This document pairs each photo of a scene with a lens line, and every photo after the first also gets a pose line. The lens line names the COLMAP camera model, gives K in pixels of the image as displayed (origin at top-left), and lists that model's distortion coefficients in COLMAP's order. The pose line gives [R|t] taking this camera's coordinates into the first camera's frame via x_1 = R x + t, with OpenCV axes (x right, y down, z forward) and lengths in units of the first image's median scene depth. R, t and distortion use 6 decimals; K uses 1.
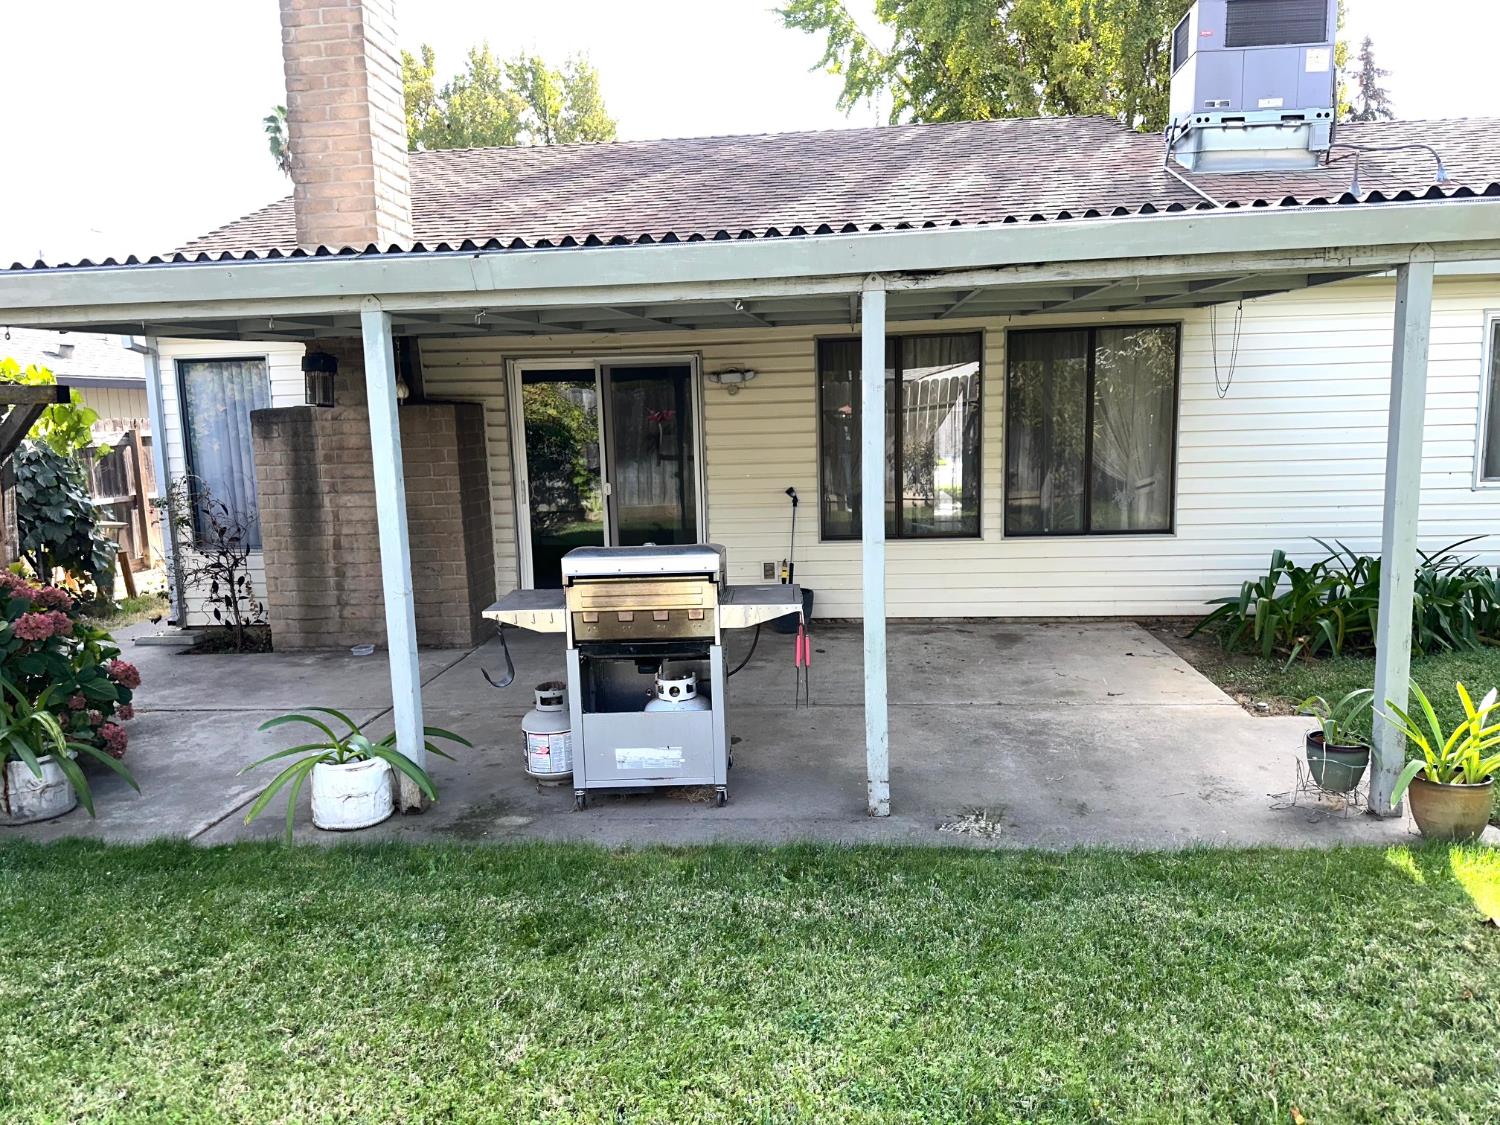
lens RADIAL K [[1048.5, 0, 771.1], [0, 1048.5, 565.3], [0, 0, 1]] dist [0.091097, -0.137217]
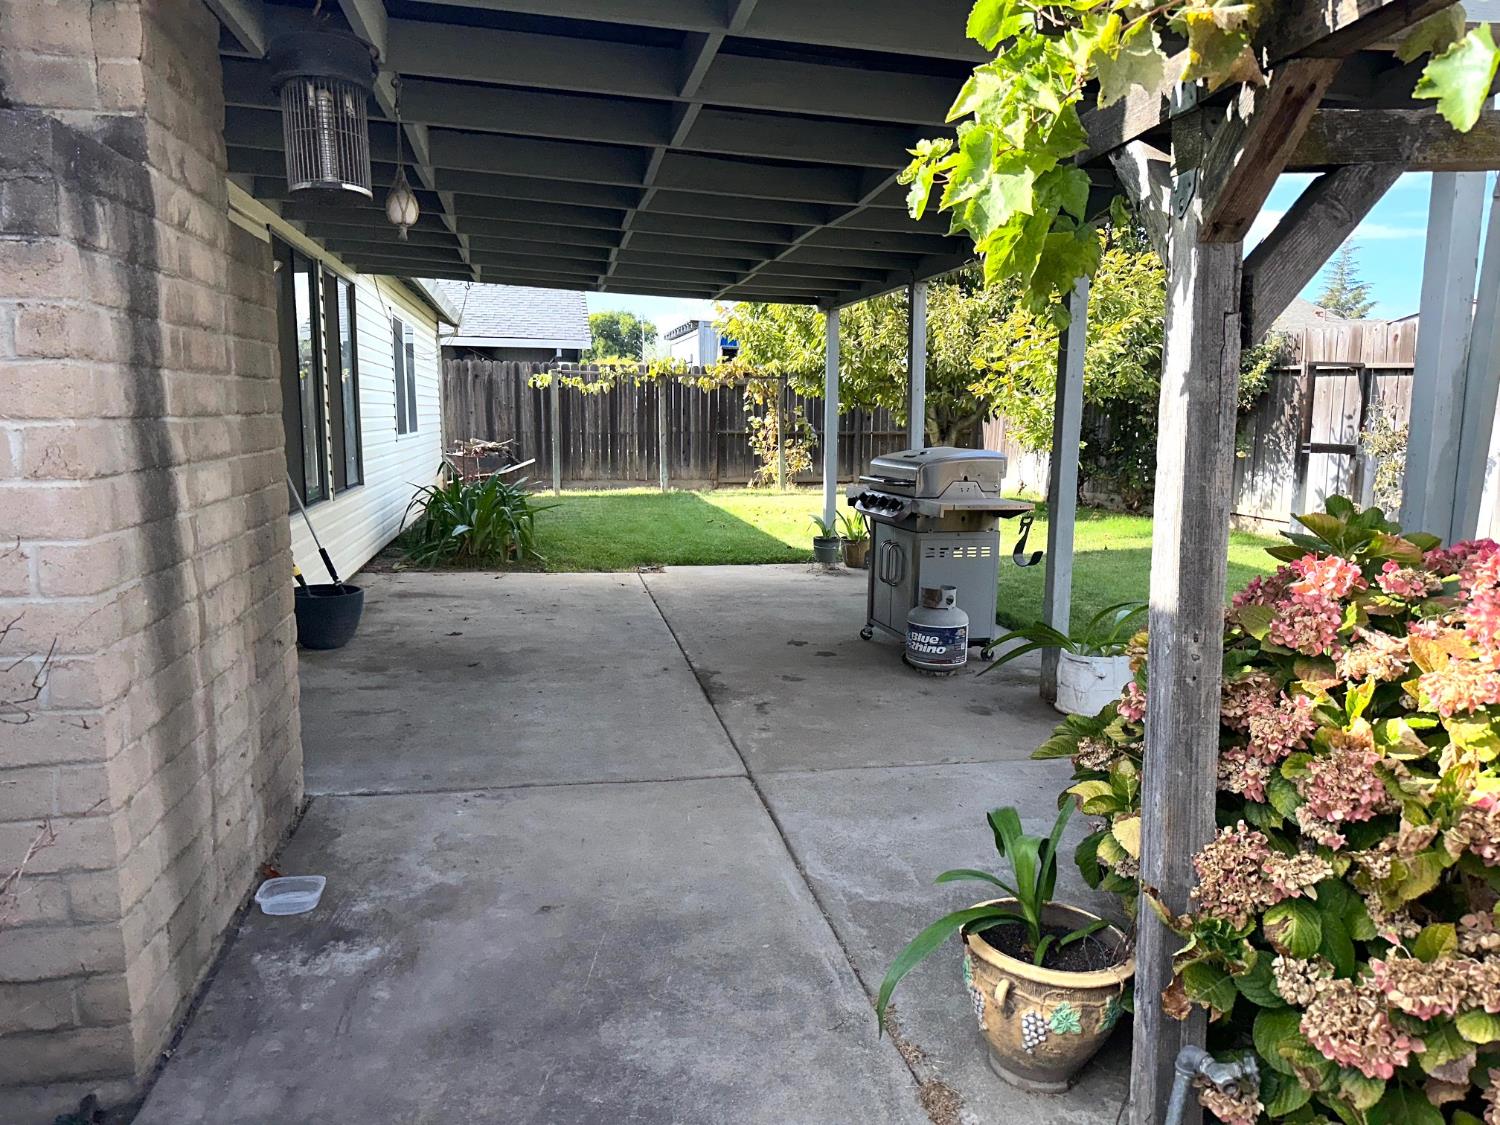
lens RADIAL K [[1048.5, 0, 771.1], [0, 1048.5, 565.3], [0, 0, 1]] dist [0.091097, -0.137217]
pose [[-0.271145, -0.113265, 0.955851, -0.944337], [0.147778, 0.976380, 0.157618, -0.075216], [-0.951127, 0.183991, -0.248002, 1.147346]]
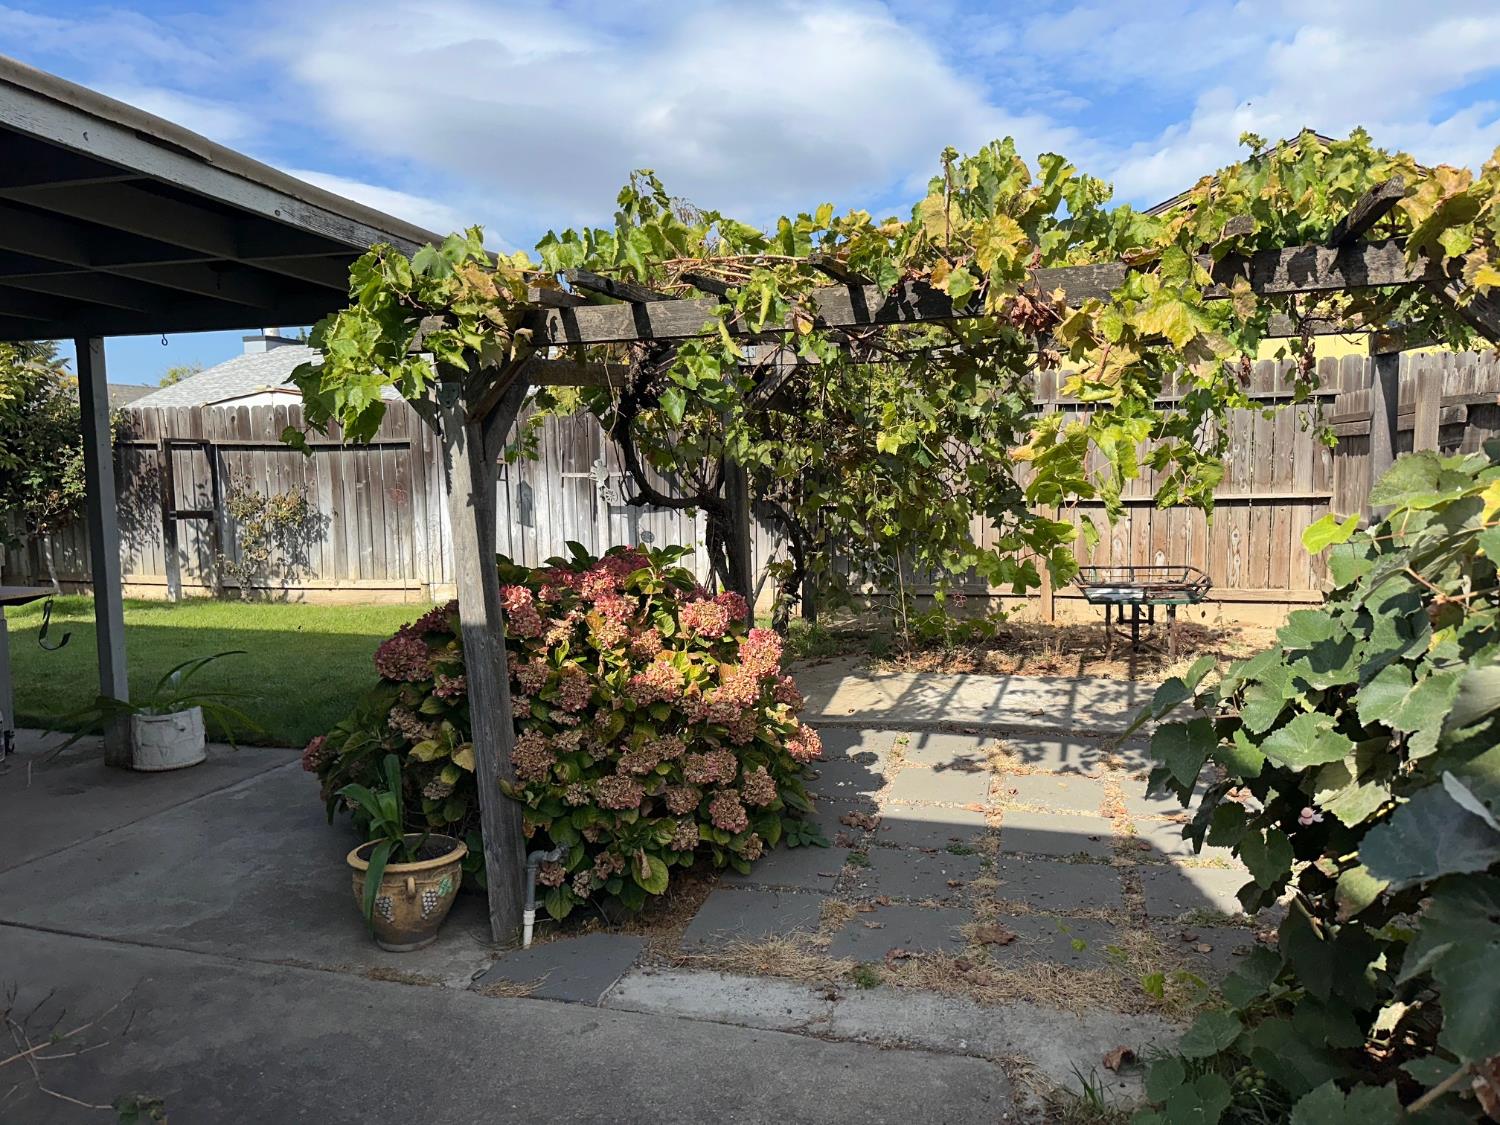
lens RADIAL K [[1048.5, 0, 771.1], [0, 1048.5, 565.3], [0, 0, 1]] dist [0.091097, -0.137217]
pose [[-0.979616, 0.019916, 0.199891, -0.942325], [0.068694, 0.968296, 0.240176, -0.145008], [-0.188770, 0.249011, -0.949926, 1.435101]]
